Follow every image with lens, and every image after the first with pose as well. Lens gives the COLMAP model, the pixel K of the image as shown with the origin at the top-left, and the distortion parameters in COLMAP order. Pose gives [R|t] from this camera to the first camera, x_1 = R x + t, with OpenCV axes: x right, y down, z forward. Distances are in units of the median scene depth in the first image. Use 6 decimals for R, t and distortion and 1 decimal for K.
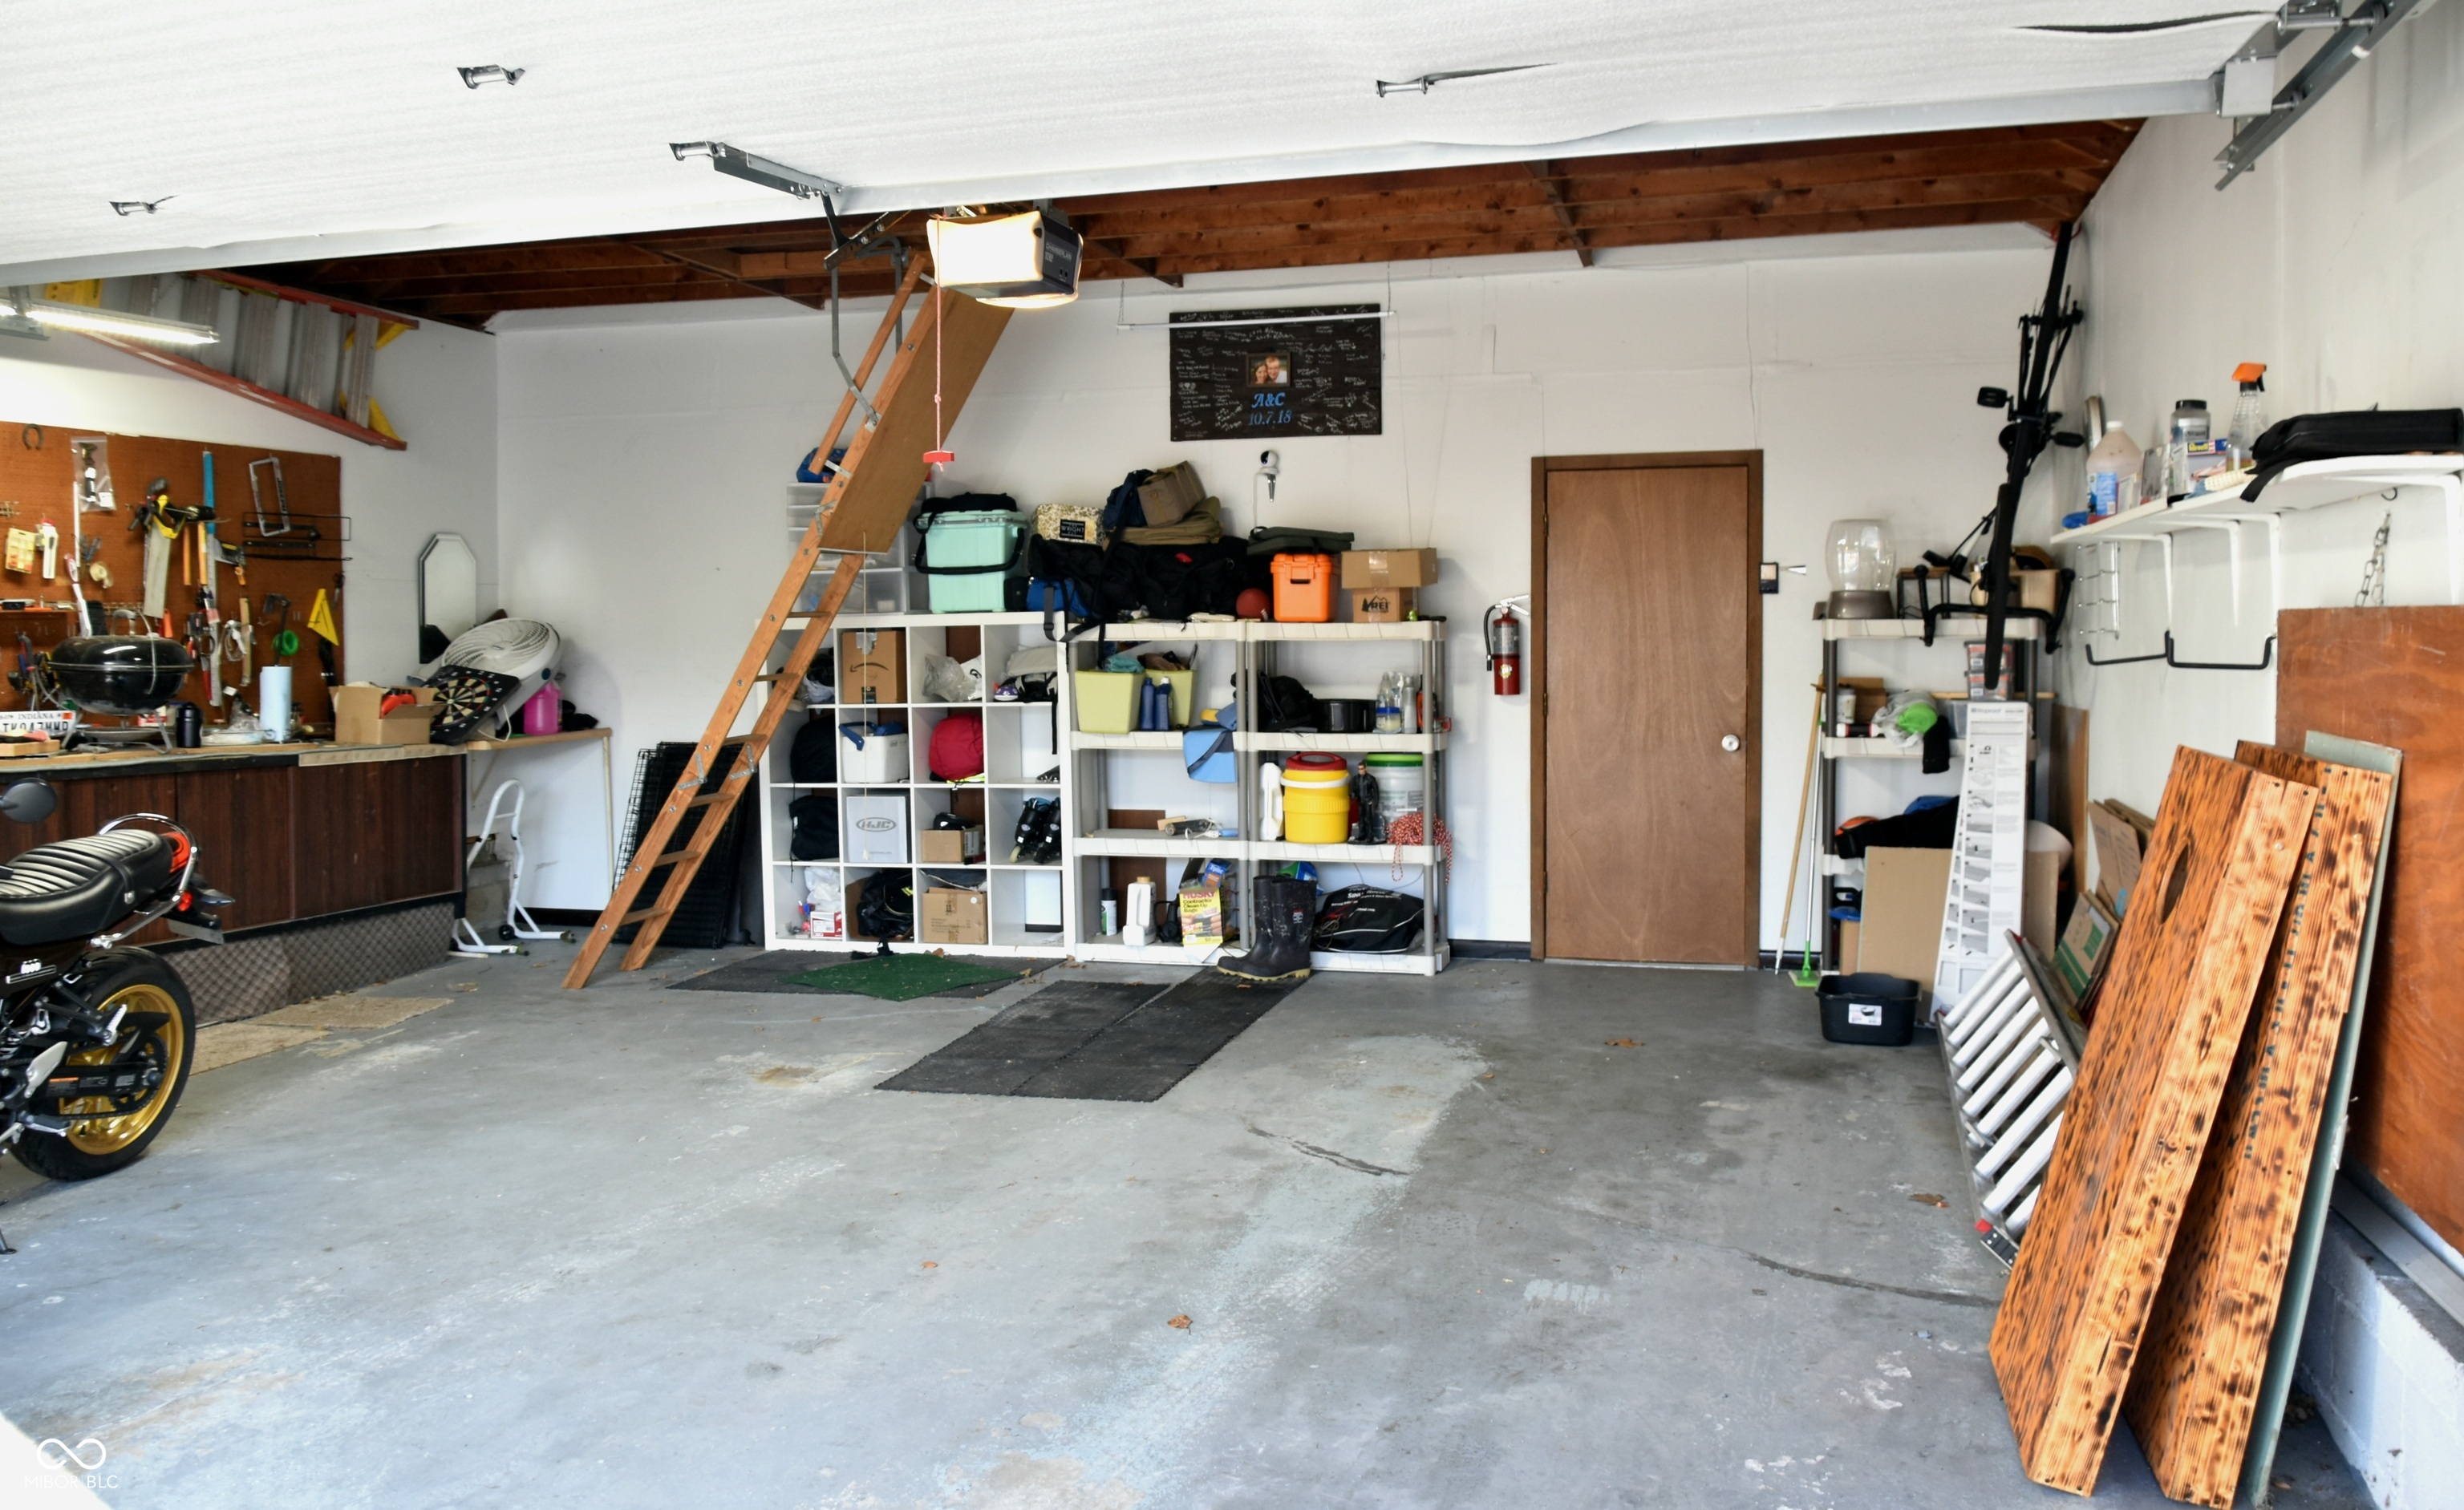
lens RADIAL K [[1840.1, 0, 1234.3], [0, 1840.1, 684.7], [0, 0, 1]] dist [-0.048511, -0.001290]
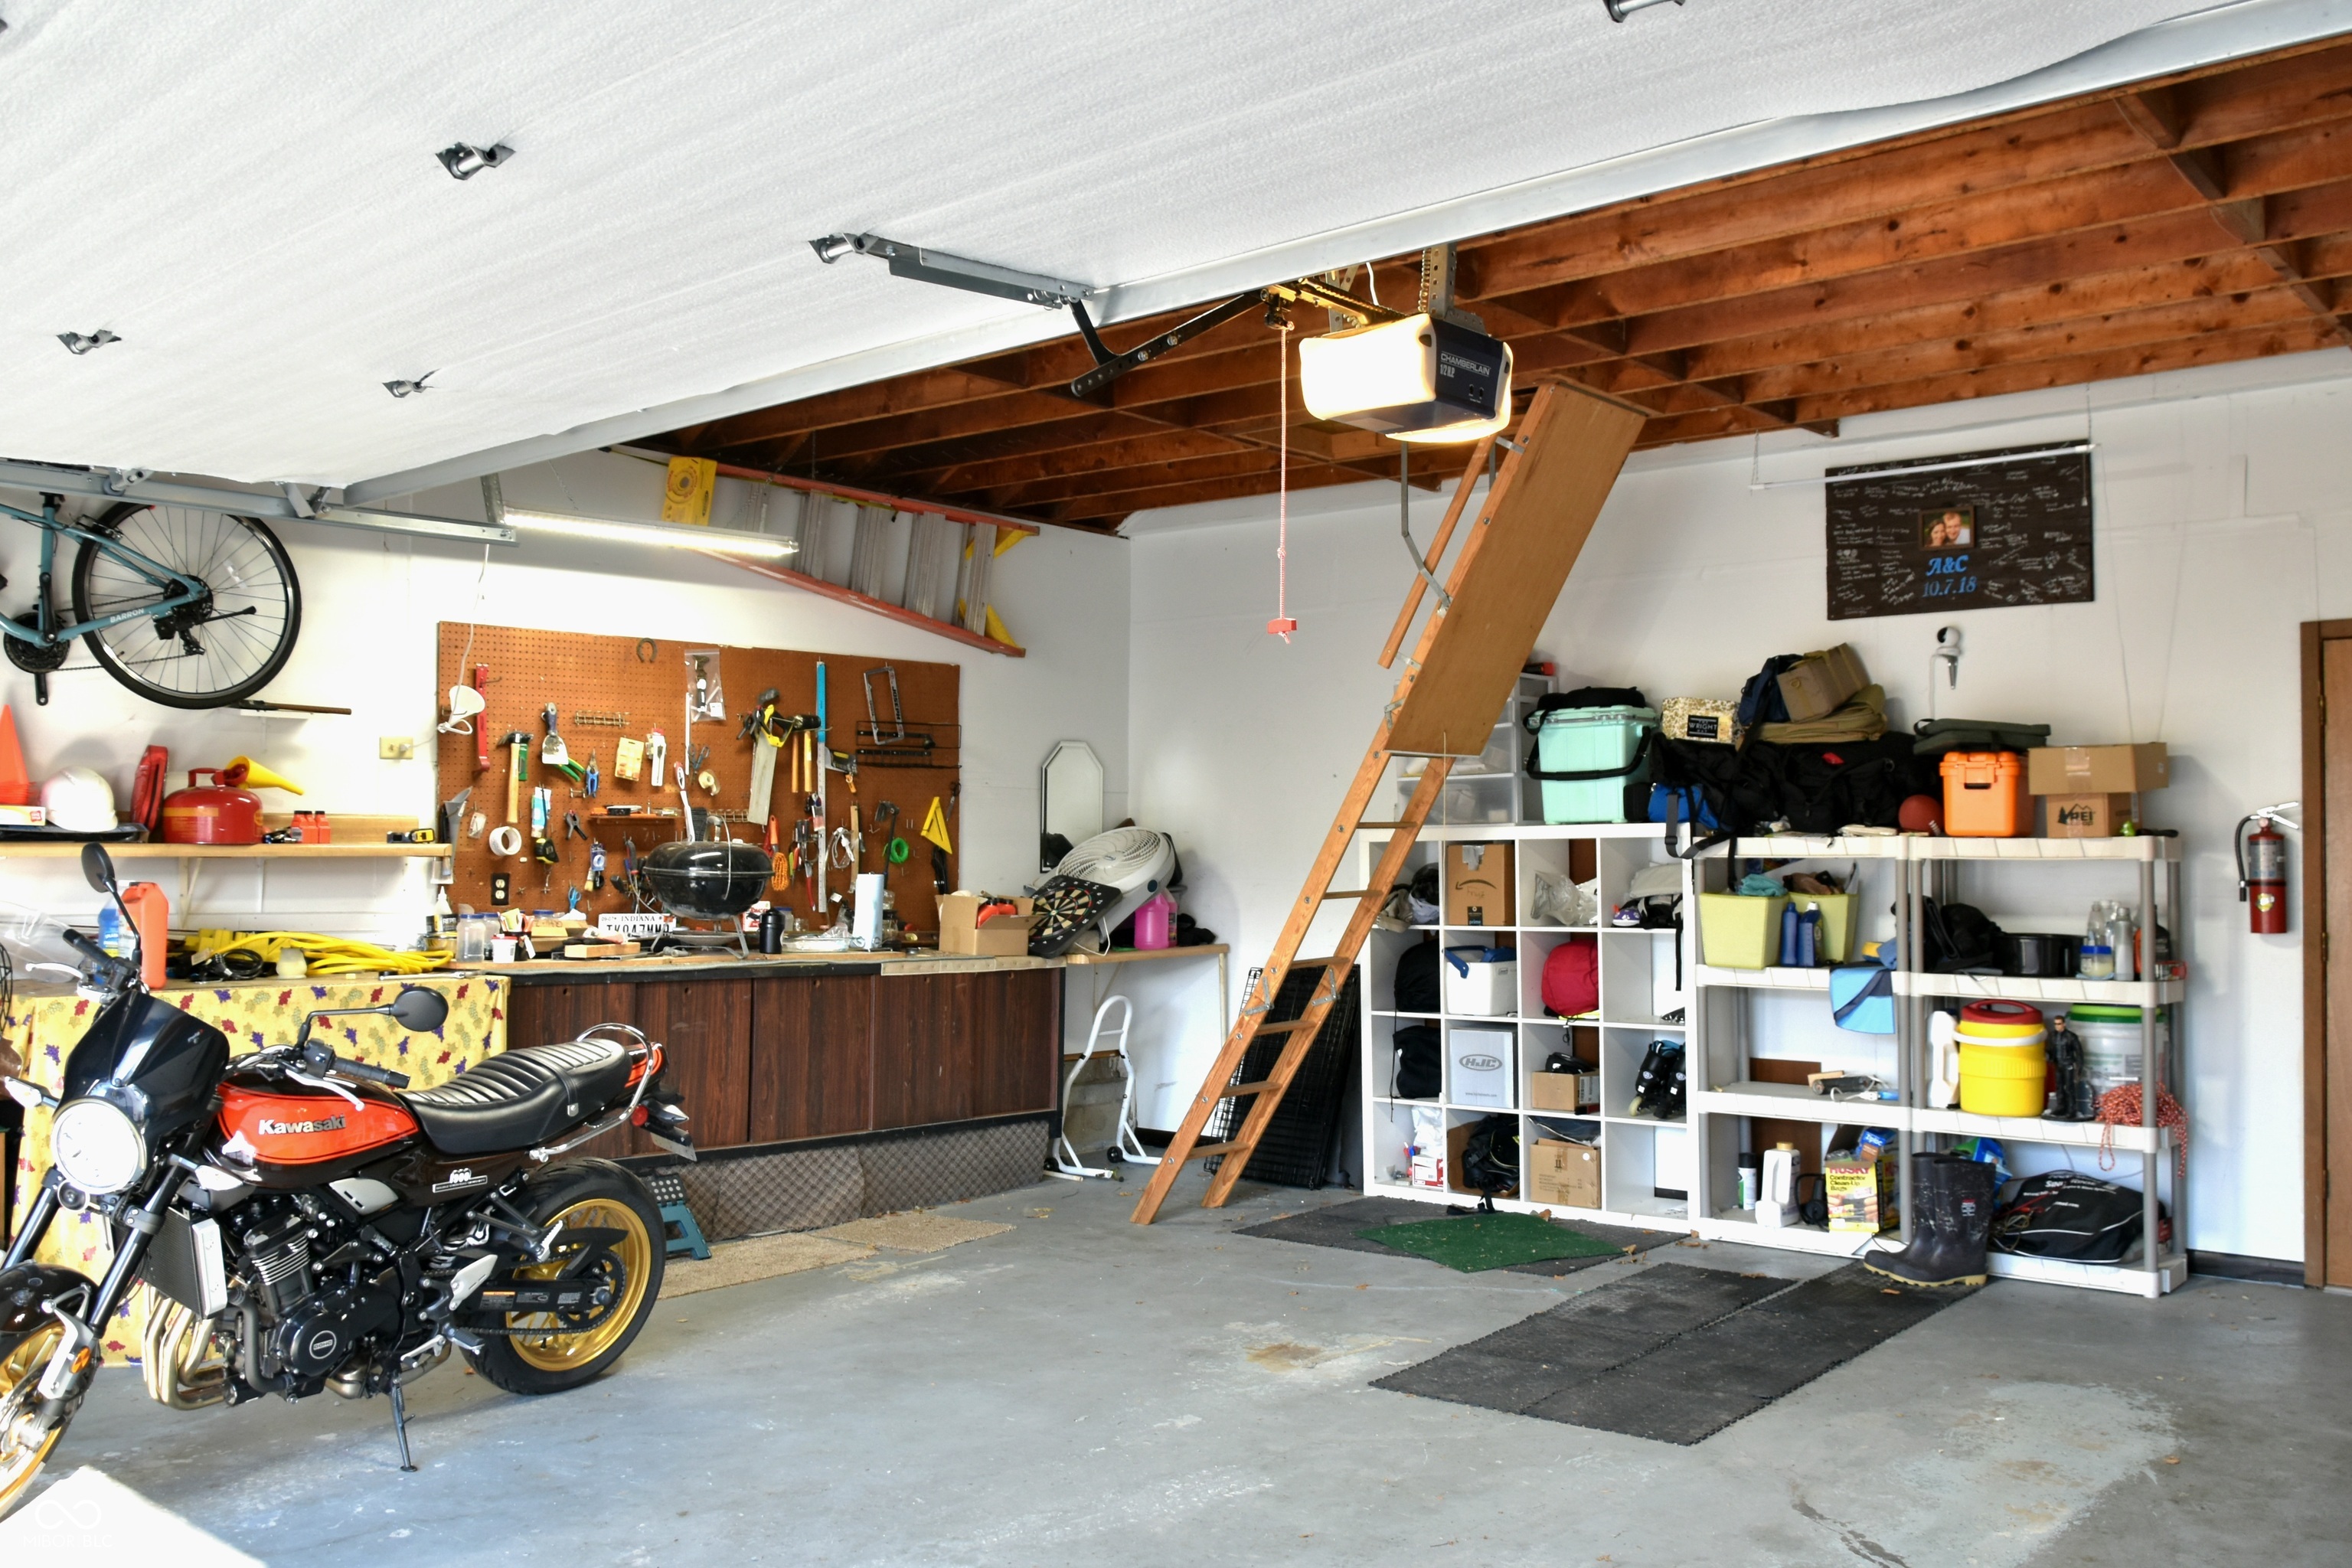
lens RADIAL K [[1935.2, 0, 1176.0], [0, 1935.2, 784.0], [0, 0, 1]] dist [-0.051593, -0.003647]
pose [[0.912214, -0.004876, -0.409685, 0.059995], [-0.019758, 0.998242, -0.055875, -0.003393], [0.409237, 0.059065, 0.910514, 0.095257]]
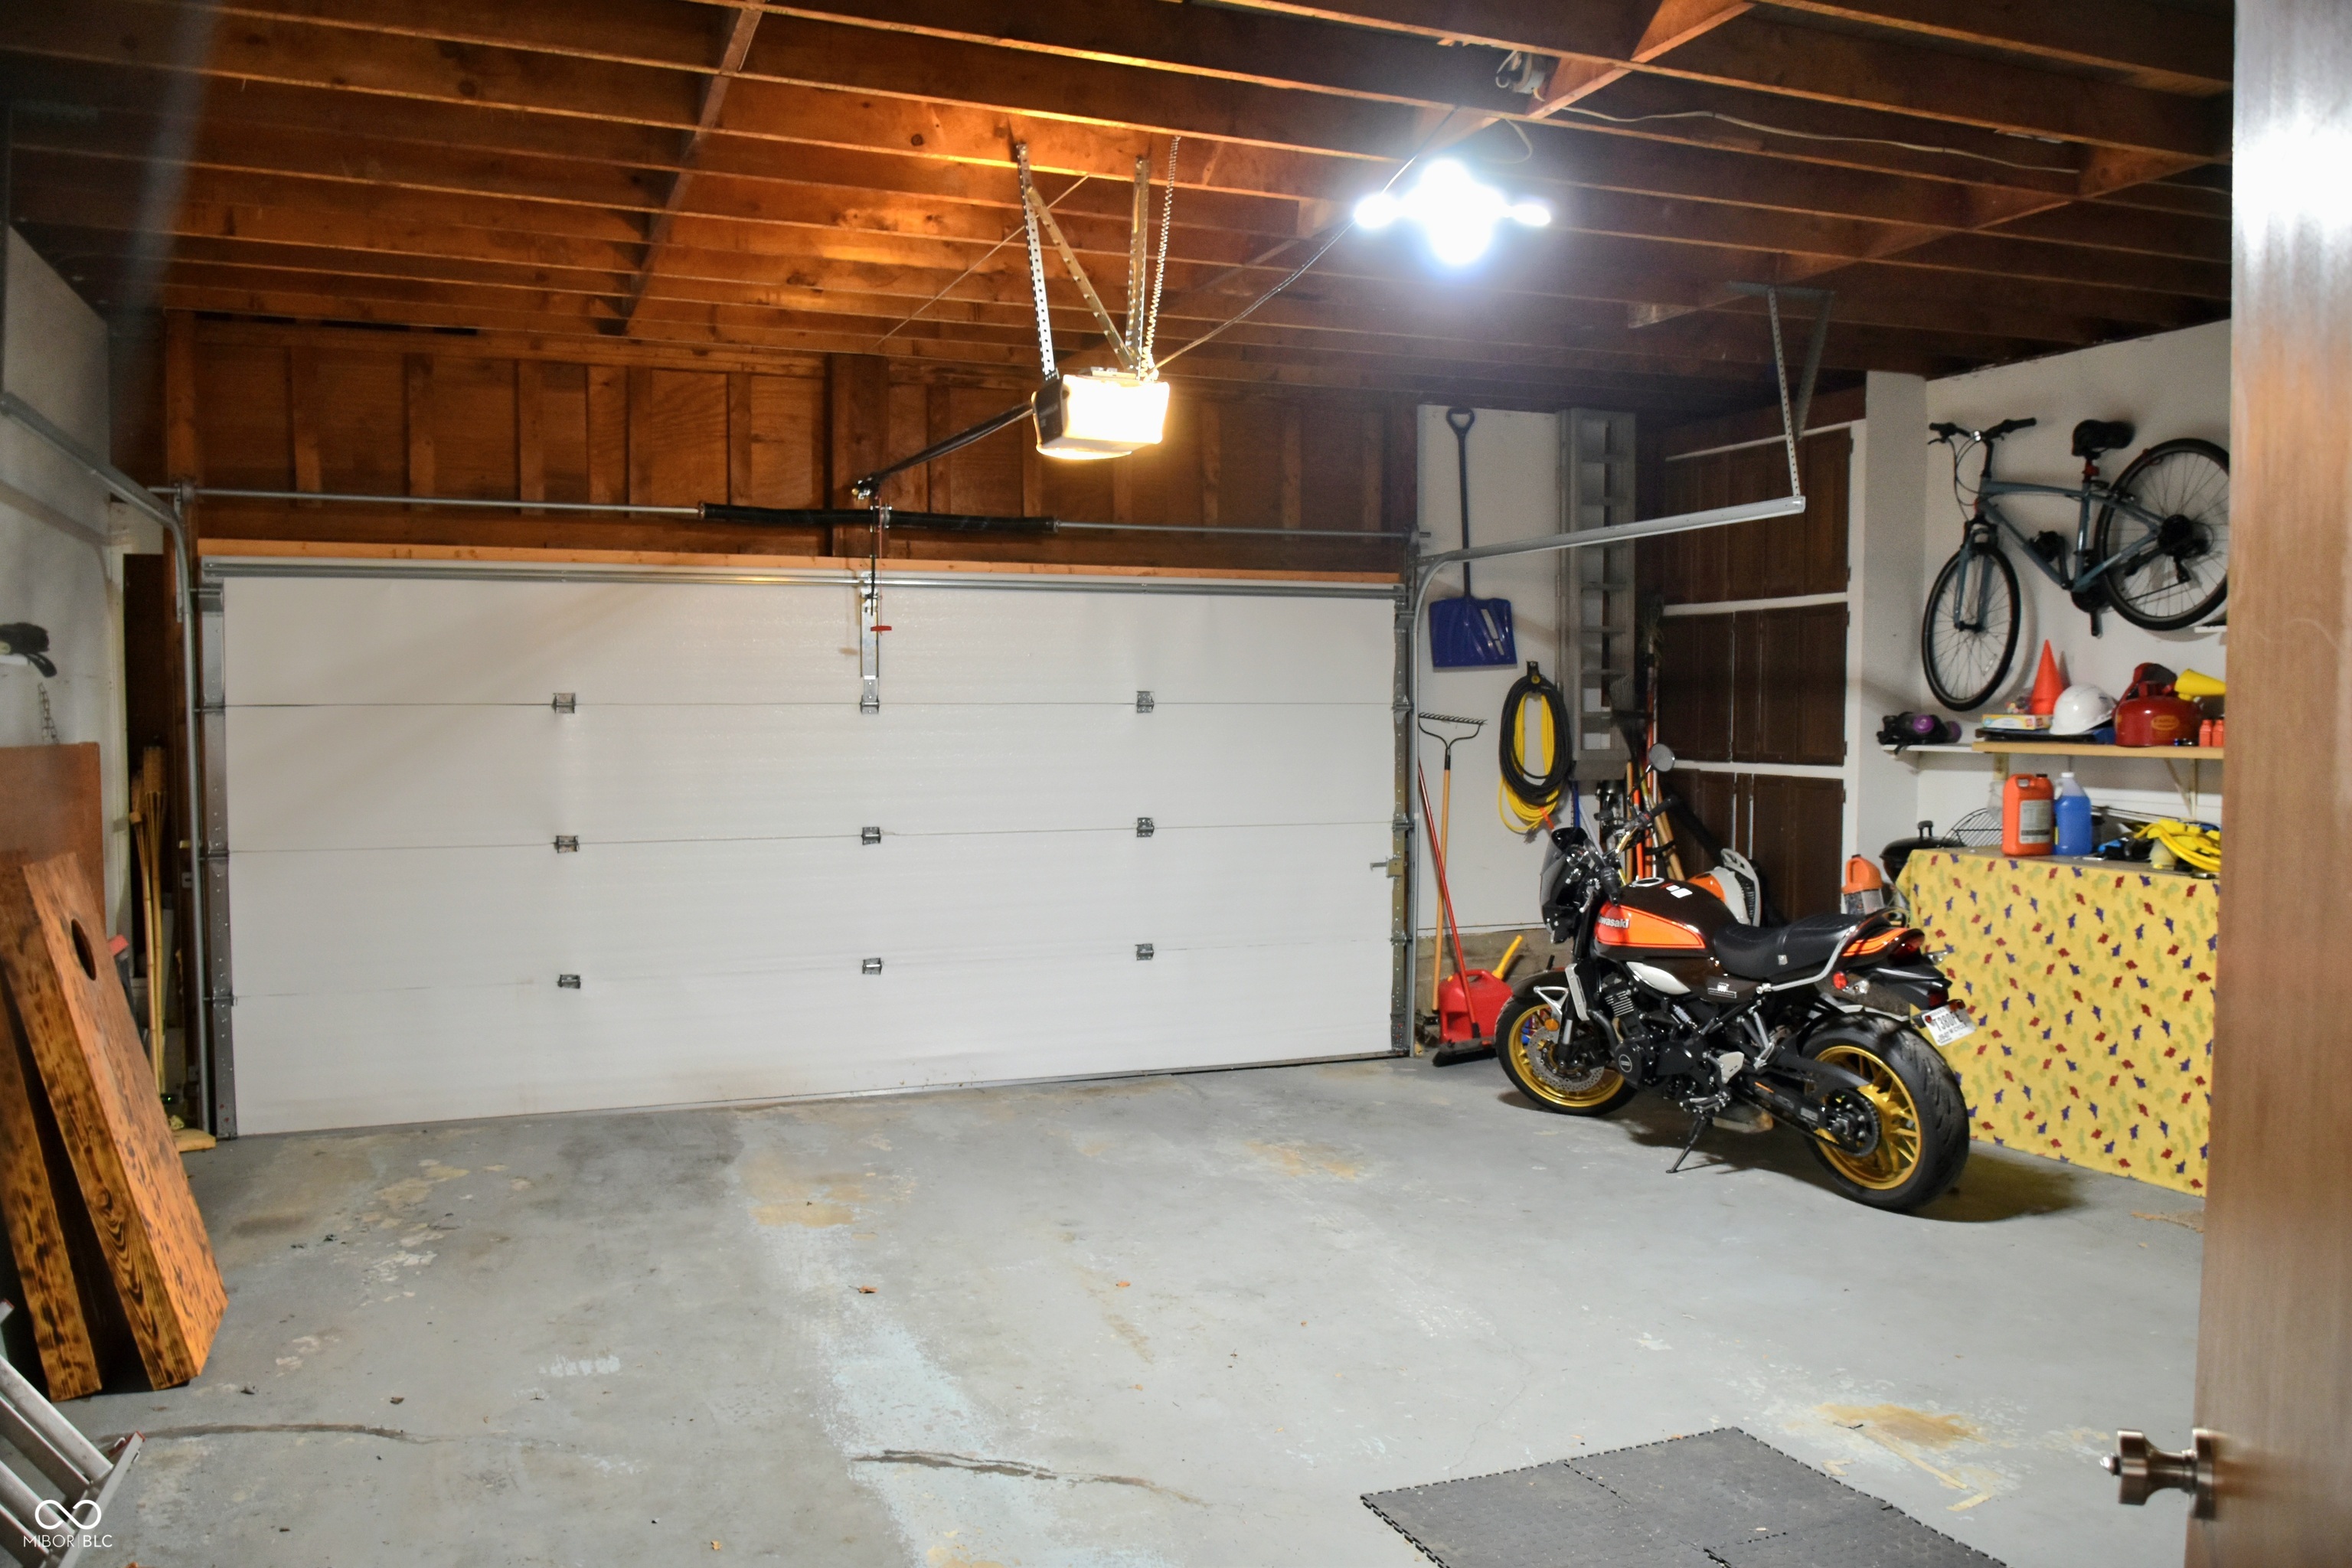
lens RADIAL K [[1820.2, 0, 1176.0], [0, 1820.2, 784.0], [0, 0, 1]] dist [-0.054167, -0.001873]
pose [[-0.791158, 0.029743, -0.610888, 0.245328], [-0.013515, 0.997723, 0.066081, -0.040502], [0.611463, 0.060537, -0.788954, 0.917065]]
